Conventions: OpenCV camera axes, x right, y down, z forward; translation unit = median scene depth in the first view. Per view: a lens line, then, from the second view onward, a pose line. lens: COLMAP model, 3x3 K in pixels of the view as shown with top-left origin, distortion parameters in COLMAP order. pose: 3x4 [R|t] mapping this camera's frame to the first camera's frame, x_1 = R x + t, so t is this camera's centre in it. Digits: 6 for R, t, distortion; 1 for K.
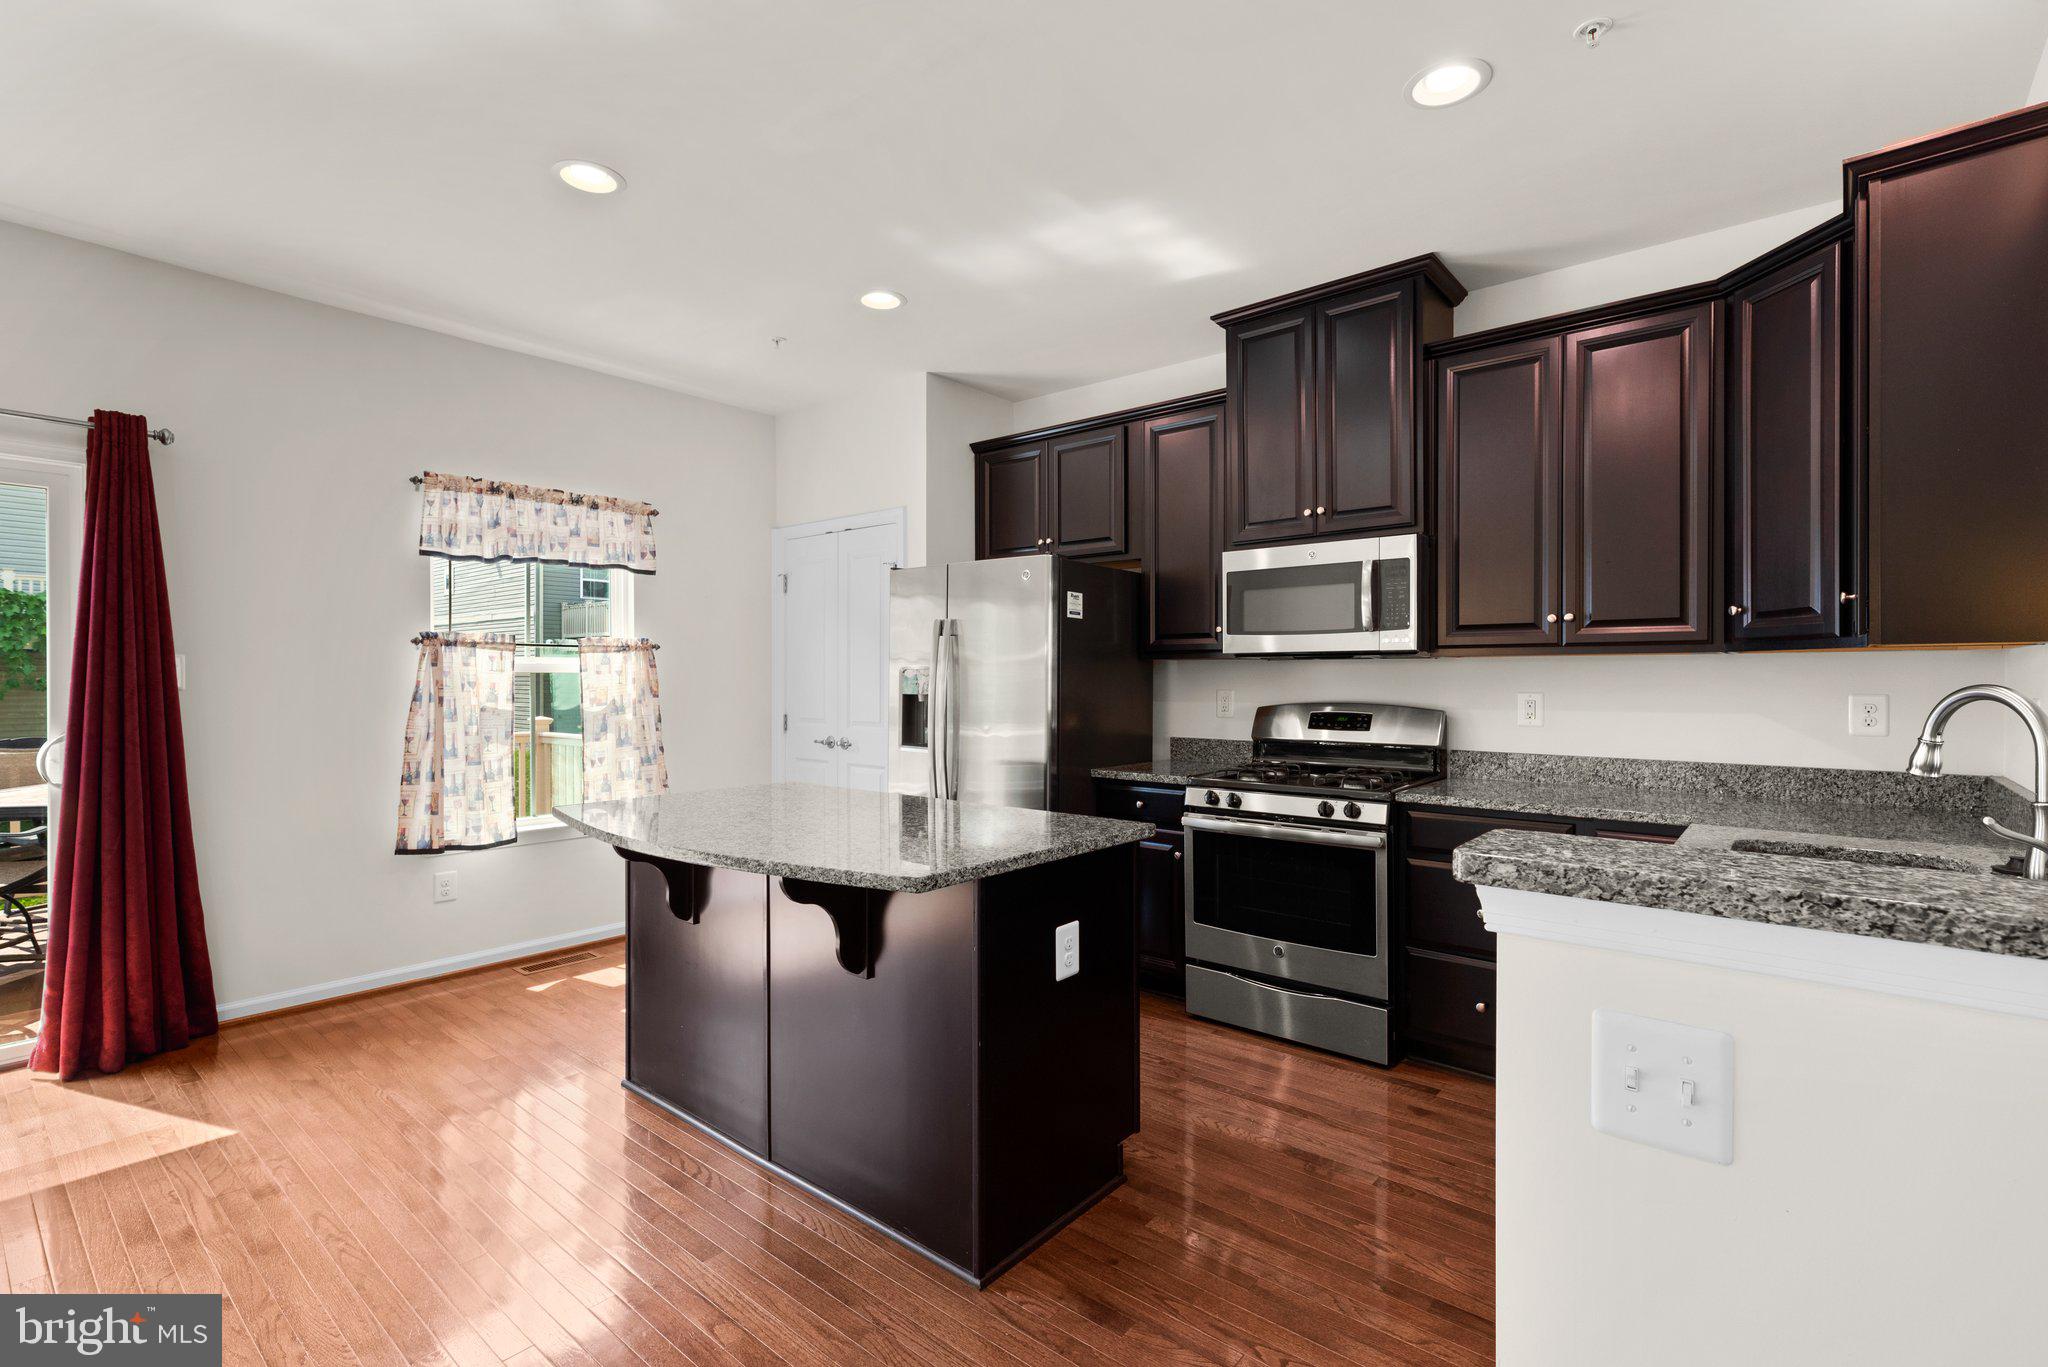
lens RADIAL K [[929.3, 0, 1031.0], [0, 929.3, 681.3], [0, 0, 1]] dist [0.002789, 0.000256]
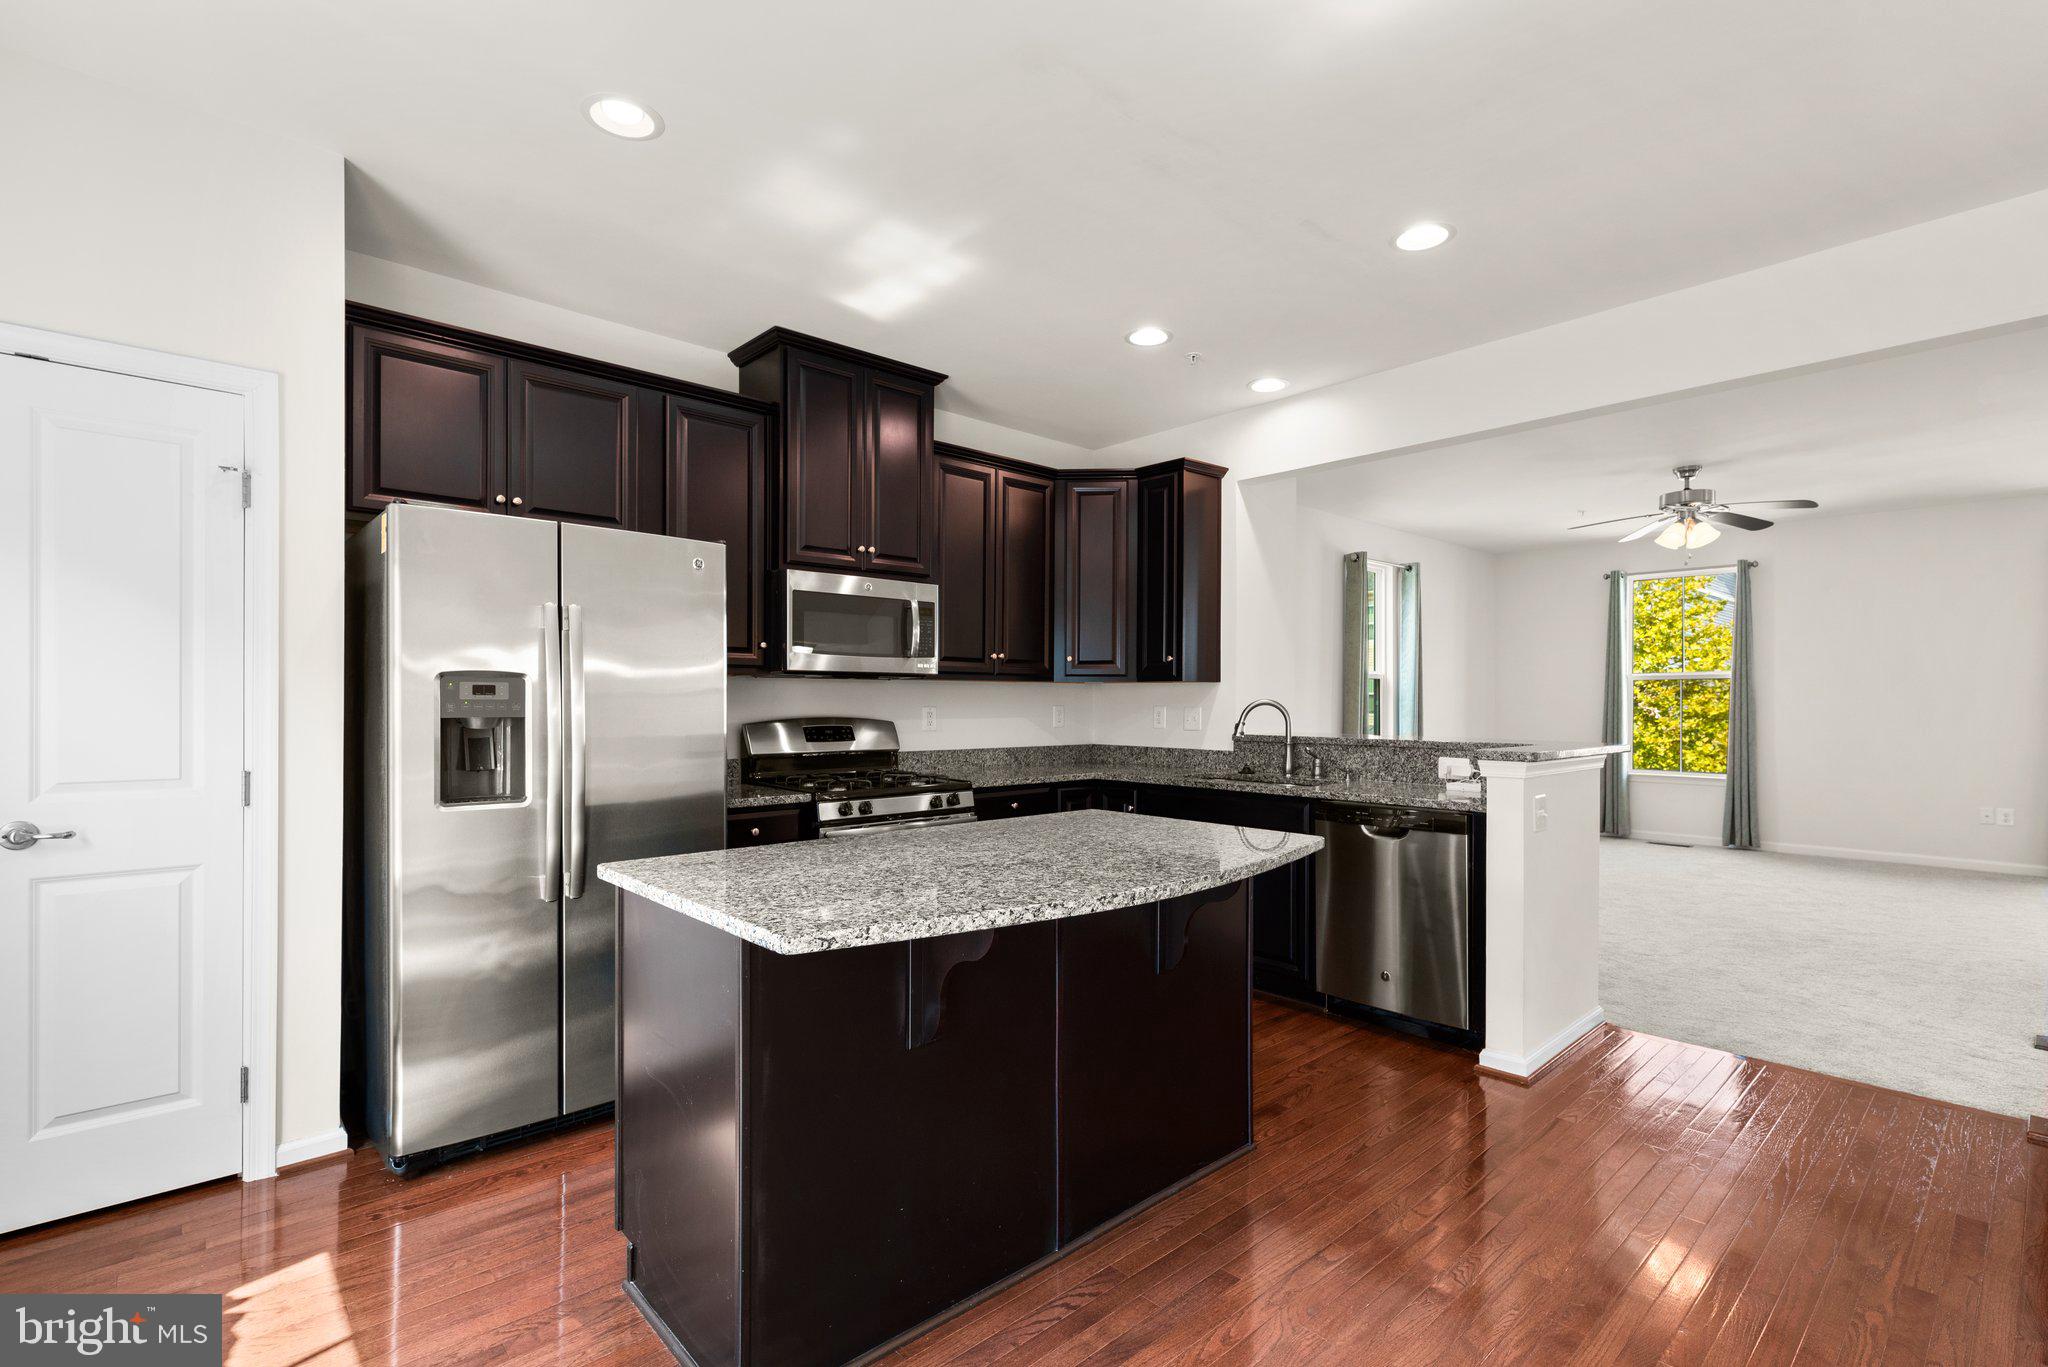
lens RADIAL K [[935.8, 0, 1030.2], [0, 935.8, 708.7], [0, 0, 1]] dist [0.002672, 0.000745]
pose [[0.136588, -0.008439, 0.990592, -0.729985], [0.001076, 0.999964, 0.008370, 0.003456], [-0.990627, -0.000077, 0.136593, 0.580375]]
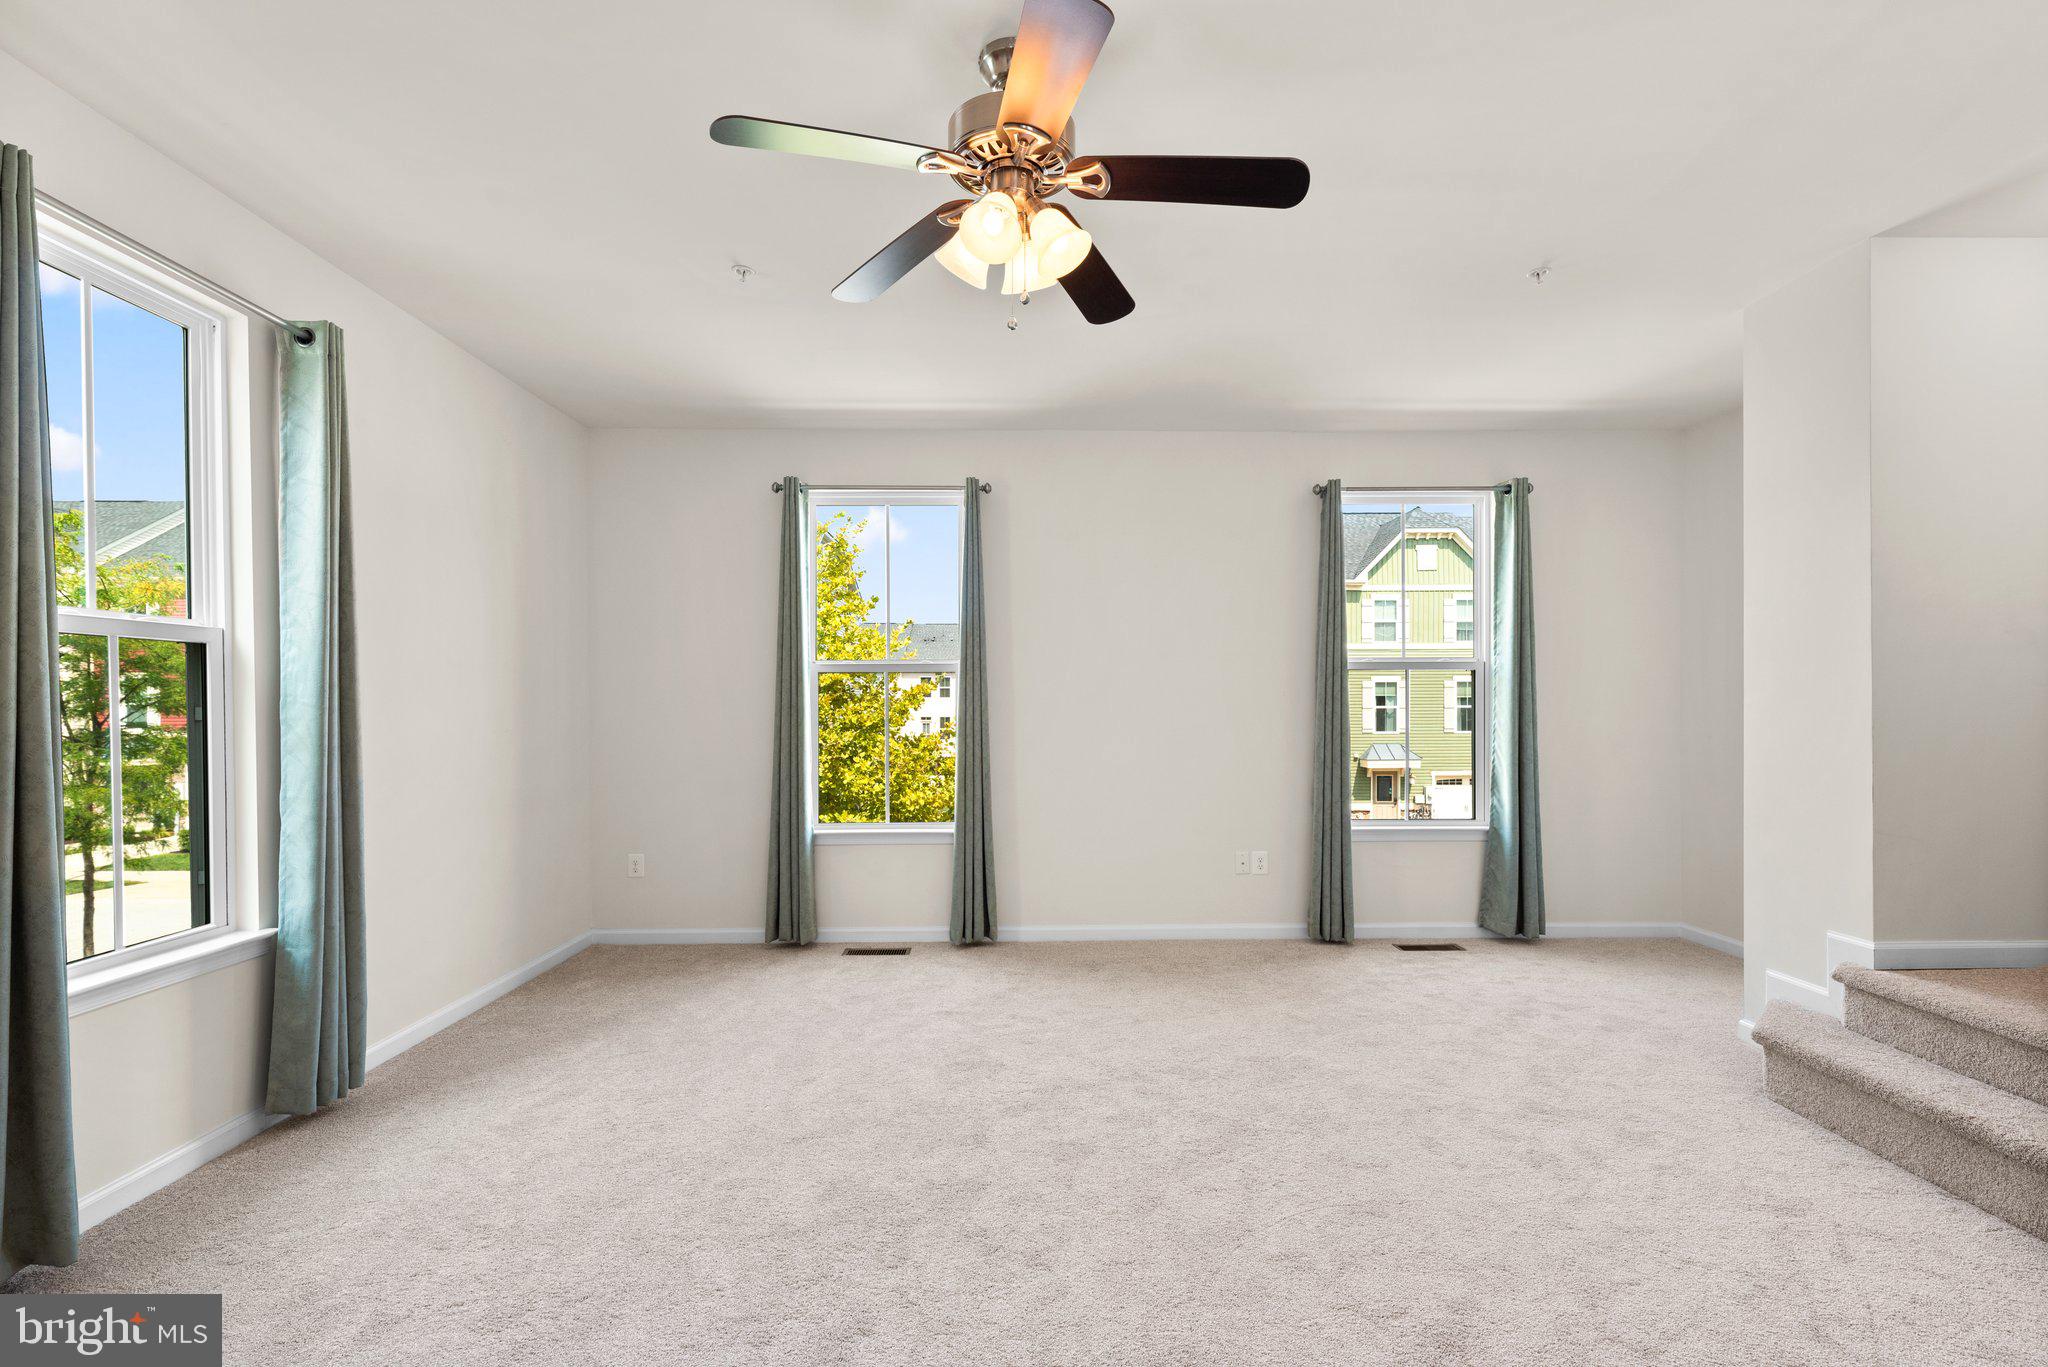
lens RADIAL K [[931.7, 0, 1036.1], [0, 931.7, 714.6], [0, 0, 1]] dist [0.003015, -0.000254]
pose [[-0.655565, -0.000490, 0.755138, 0.513672], [0.004972, 0.999975, 0.004965, 0.010417], [-0.755122, 0.007010, -0.655547, 0.078383]]
